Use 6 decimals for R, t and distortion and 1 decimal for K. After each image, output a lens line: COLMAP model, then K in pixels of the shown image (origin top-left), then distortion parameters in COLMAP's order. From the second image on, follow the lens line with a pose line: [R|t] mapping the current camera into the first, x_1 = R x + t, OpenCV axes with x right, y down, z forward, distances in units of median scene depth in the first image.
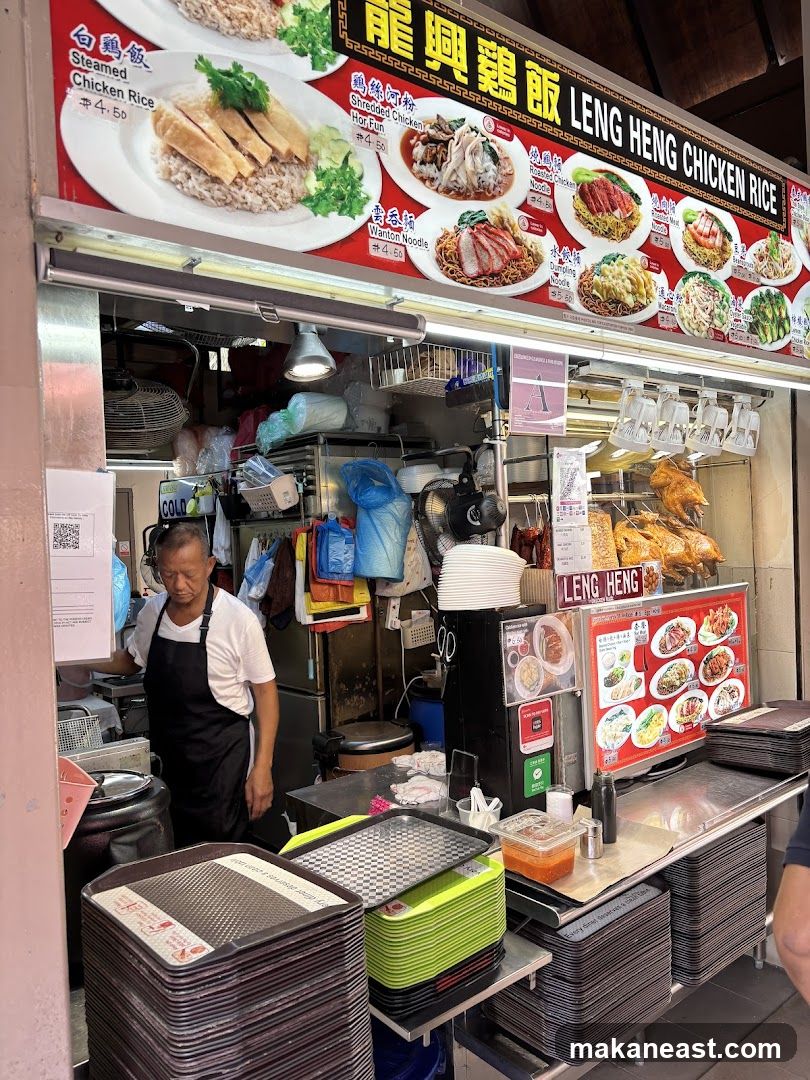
lens RADIAL K [[881.9, 0, 469.9], [0, 881.9, 551.7], [0, 0, 1]] dist [0.015747, 0.011239]
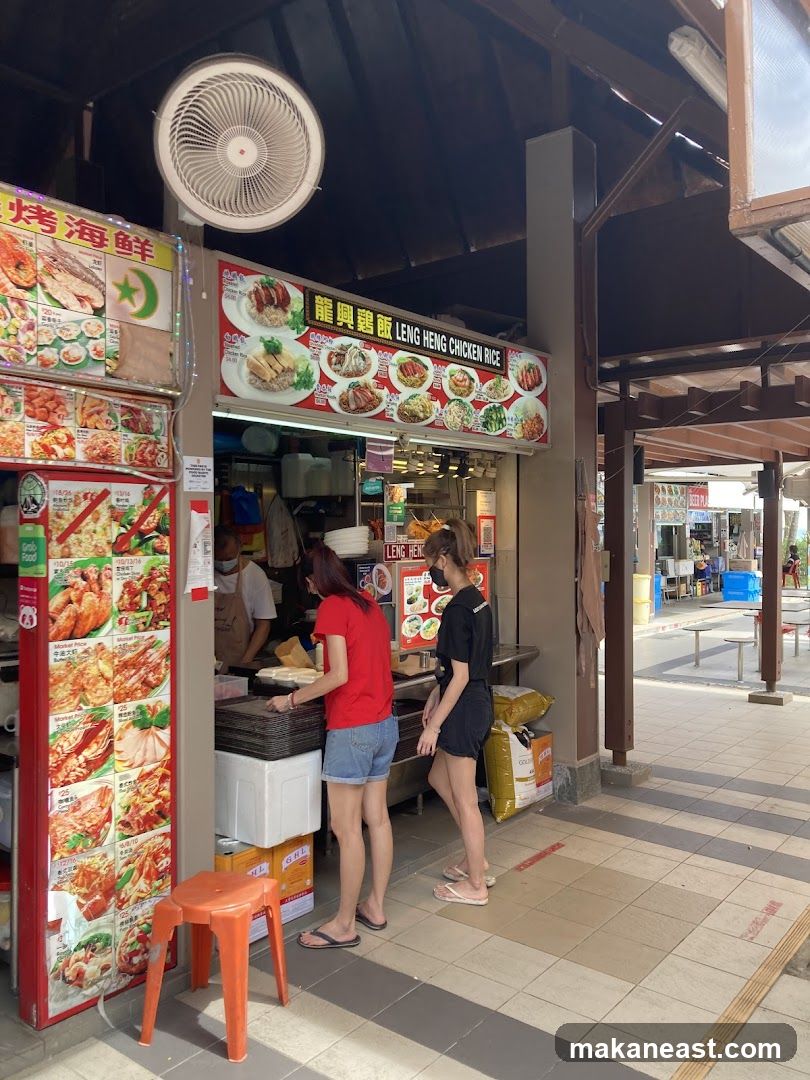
lens RADIAL K [[875.7, 0, 443.9], [0, 875.7, 540.0], [0, 0, 1]] dist [0.178296, -0.472914]
pose [[0.984776, 0.032538, 0.170754, -0.129336], [-0.027732, 0.999151, -0.030457, 0.090282], [-0.171600, 0.025258, 0.984843, -1.175943]]
